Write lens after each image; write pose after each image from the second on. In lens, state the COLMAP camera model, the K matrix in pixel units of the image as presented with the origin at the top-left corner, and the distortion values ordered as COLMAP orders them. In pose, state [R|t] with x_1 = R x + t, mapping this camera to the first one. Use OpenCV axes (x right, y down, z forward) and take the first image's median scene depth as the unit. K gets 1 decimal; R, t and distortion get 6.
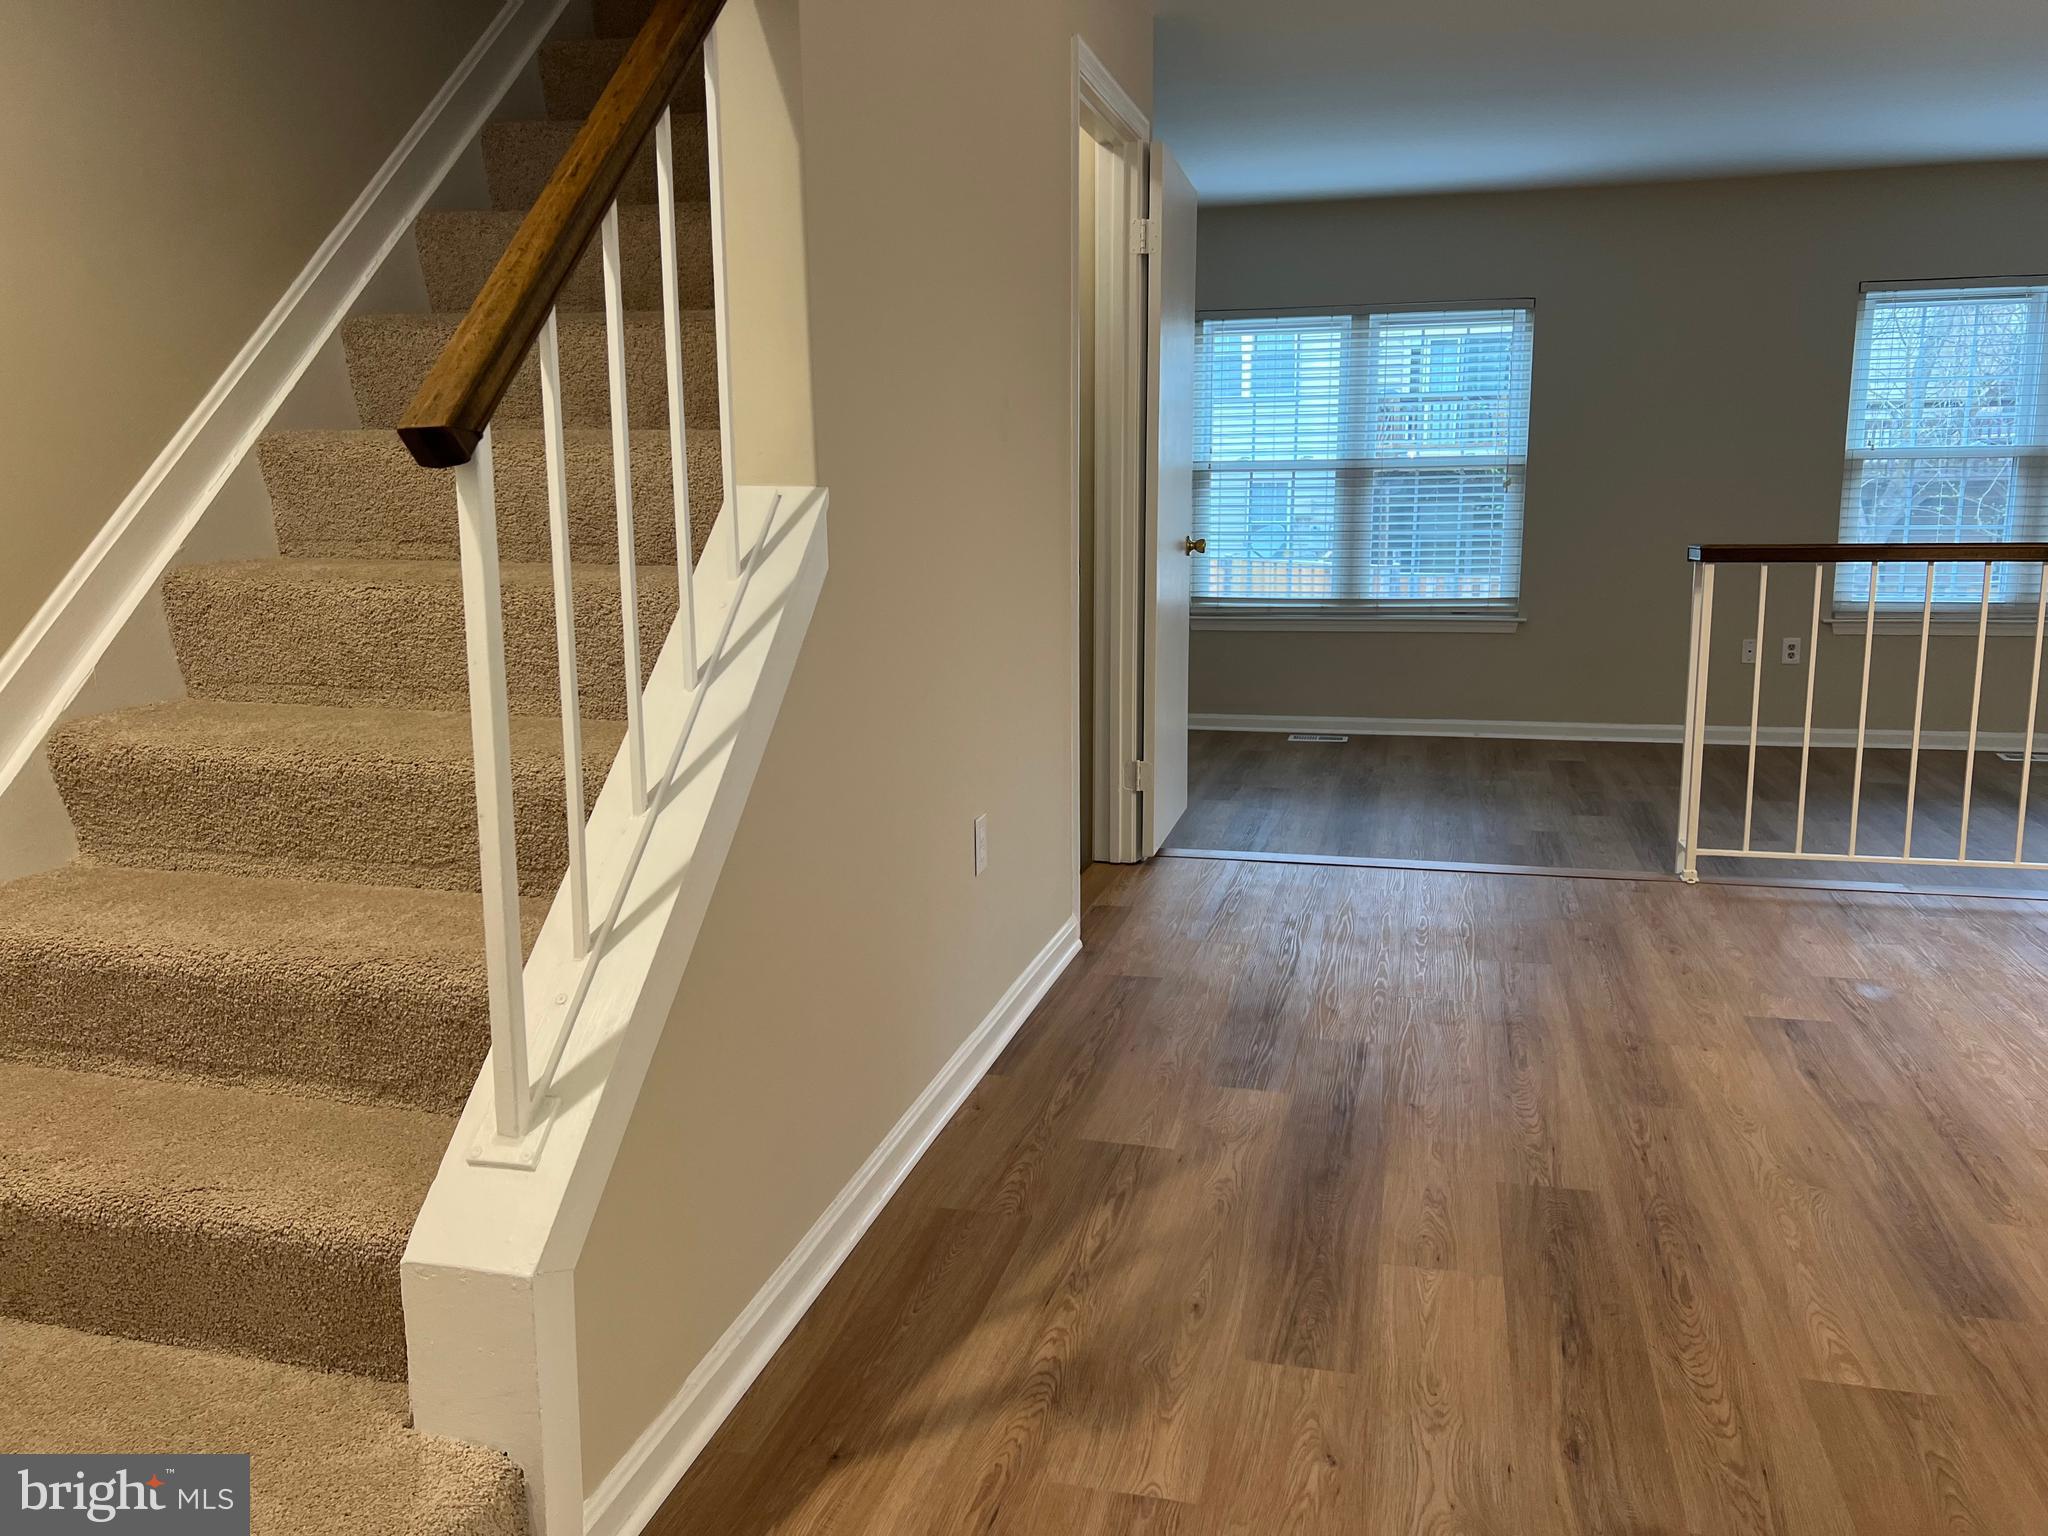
lens RADIAL K [[1536.4, 0, 1023.5], [0, 1536.4, 775.3], [0, 0, 1]] dist [0.069502, -0.083668]
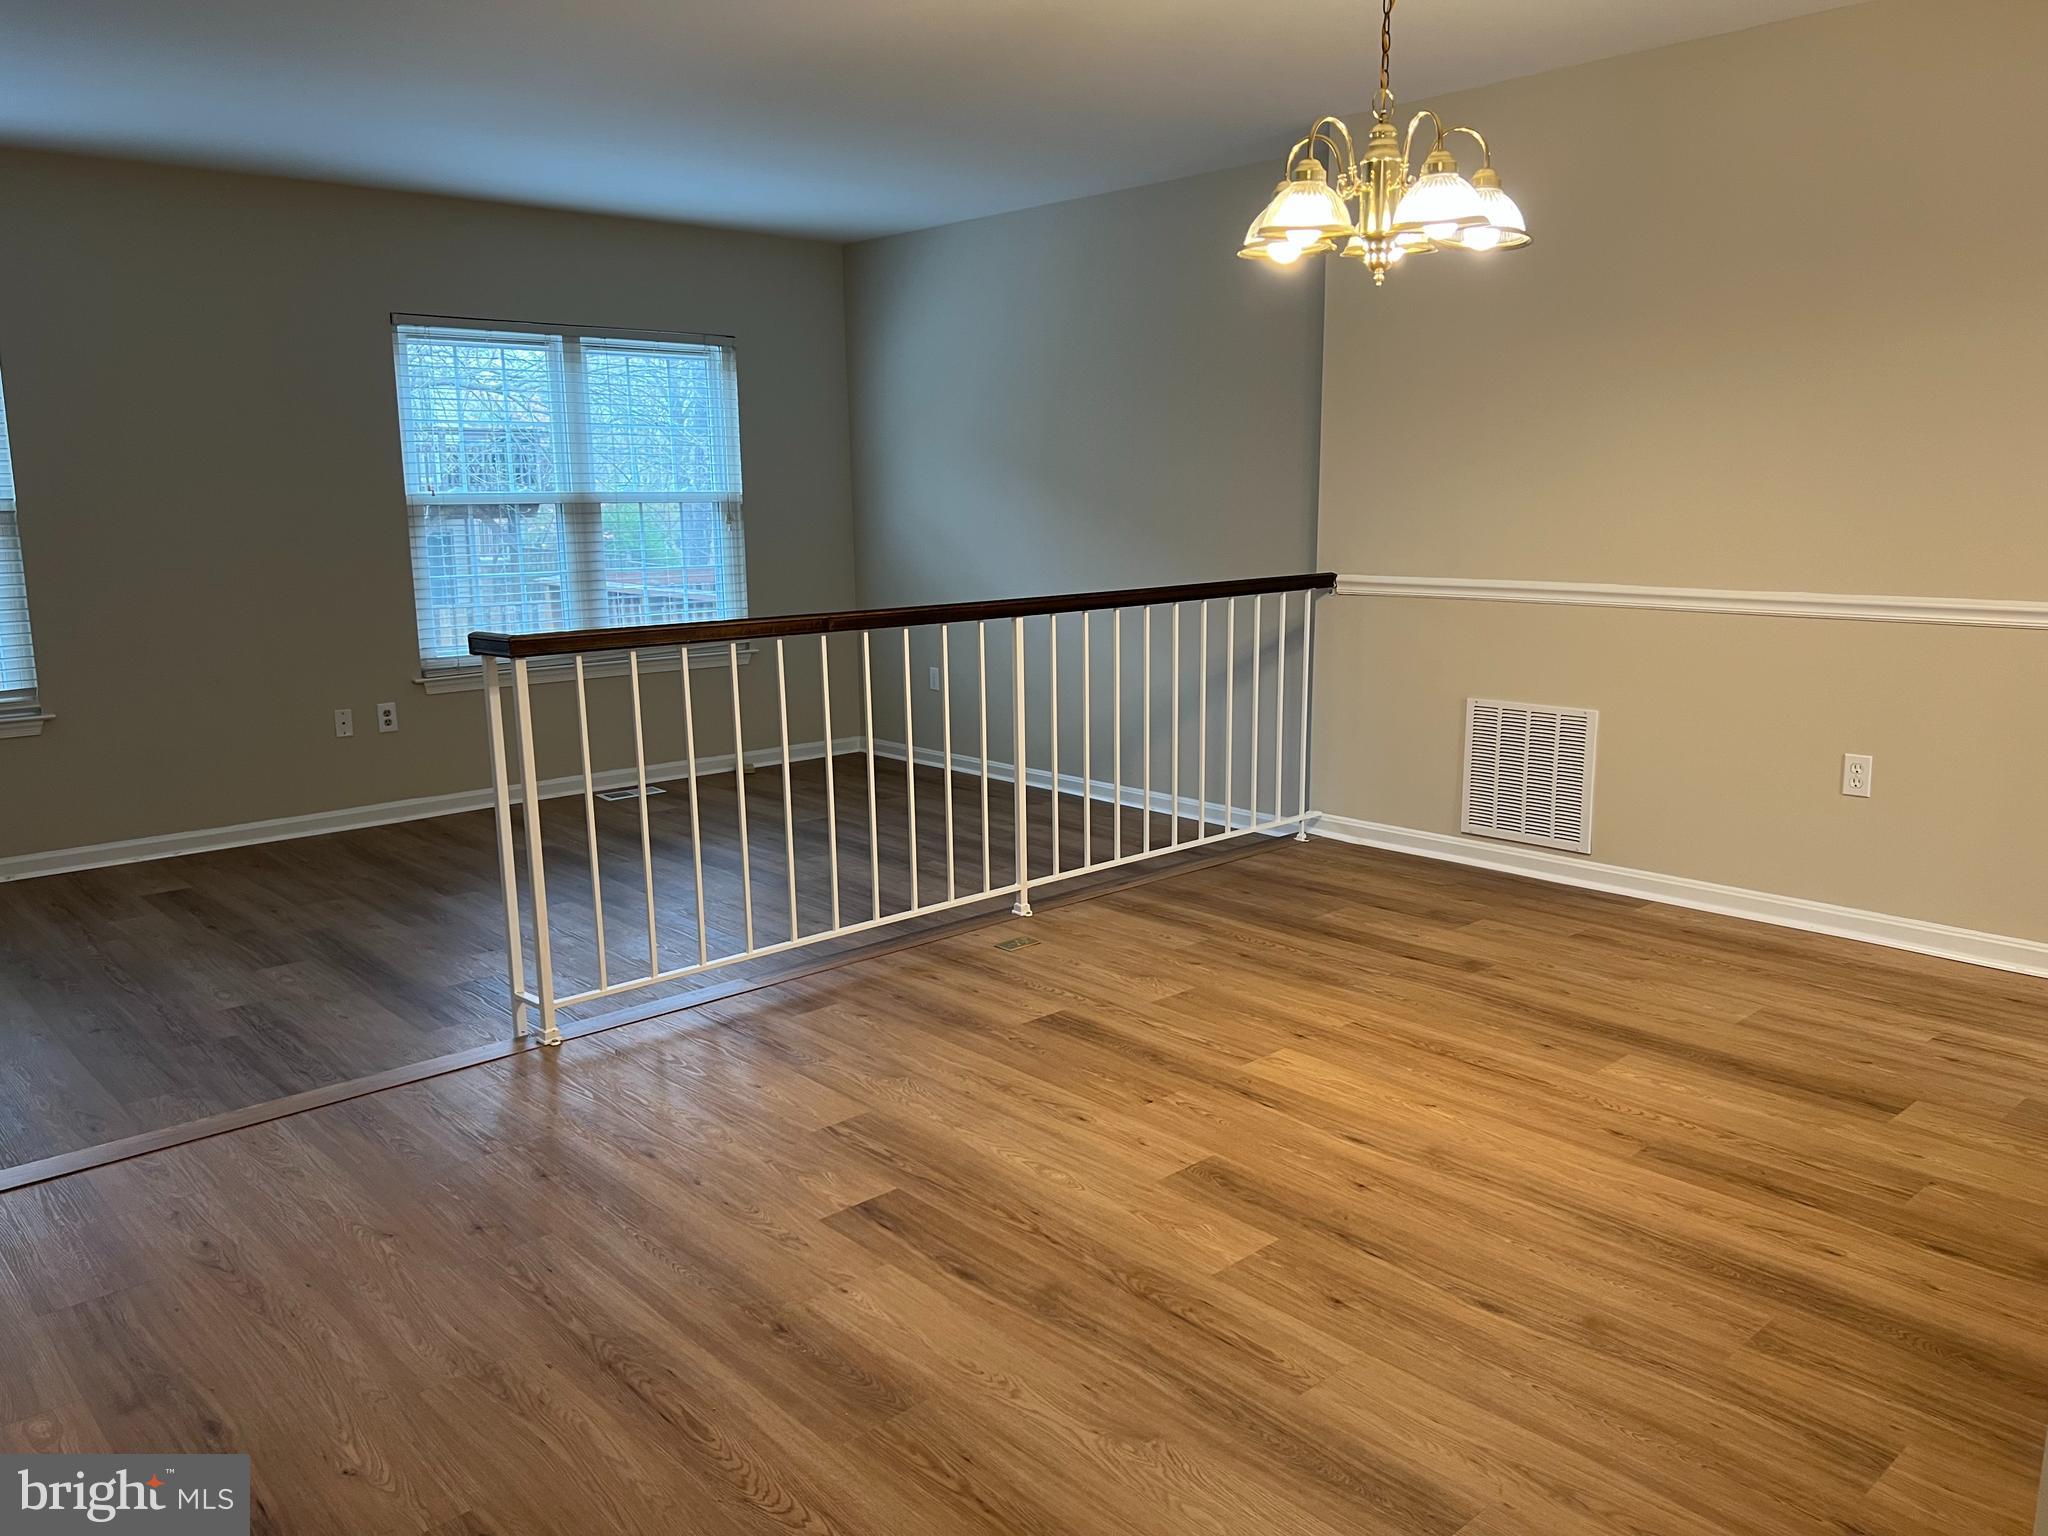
lens RADIAL K [[1540.0, 0, 1041.1], [0, 1540.0, 759.5], [0, 0, 1]] dist [0.050227, -0.061143]
pose [[0.532262, -0.143152, 0.834389, -0.055522], [0.160623, 0.984774, 0.066491, -0.055008], [-0.831202, 0.098631, 0.547151, 0.199460]]
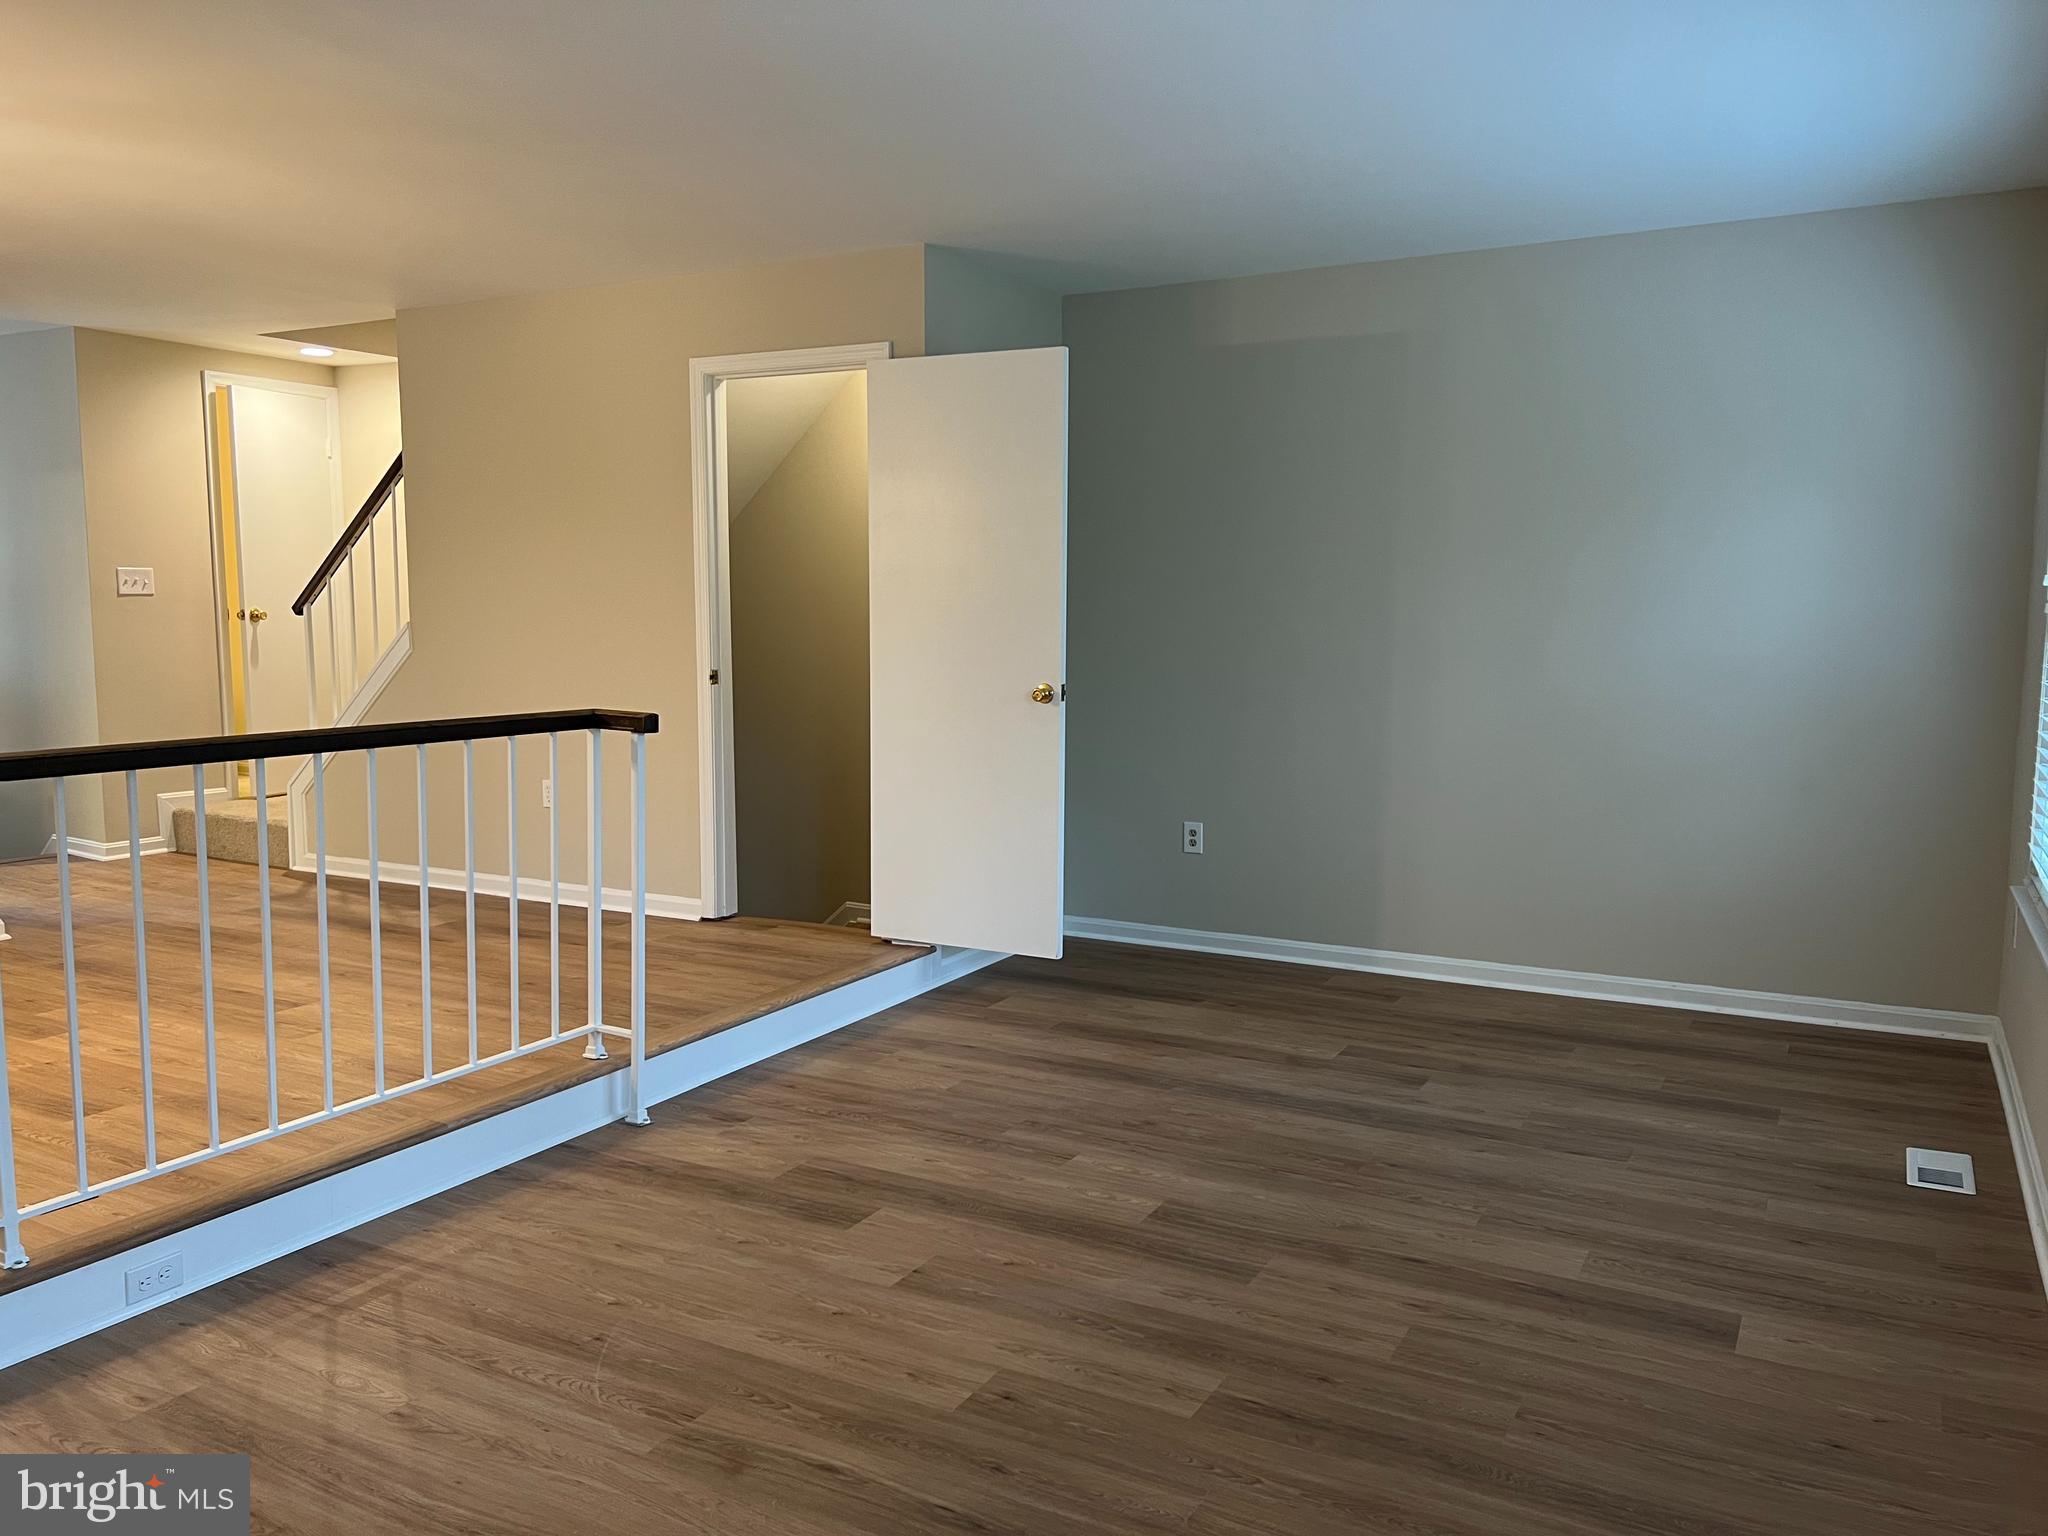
lens RADIAL K [[1540.0, 0, 1041.1], [0, 1540.0, 759.5], [0, 0, 1]] dist [0.050227, -0.061143]
pose [[-0.230205, 0.109043, -0.967014, 0.763811], [-0.182136, 0.971315, 0.152887, -0.183983], [0.955946, 0.211323, -0.203741, 0.859340]]
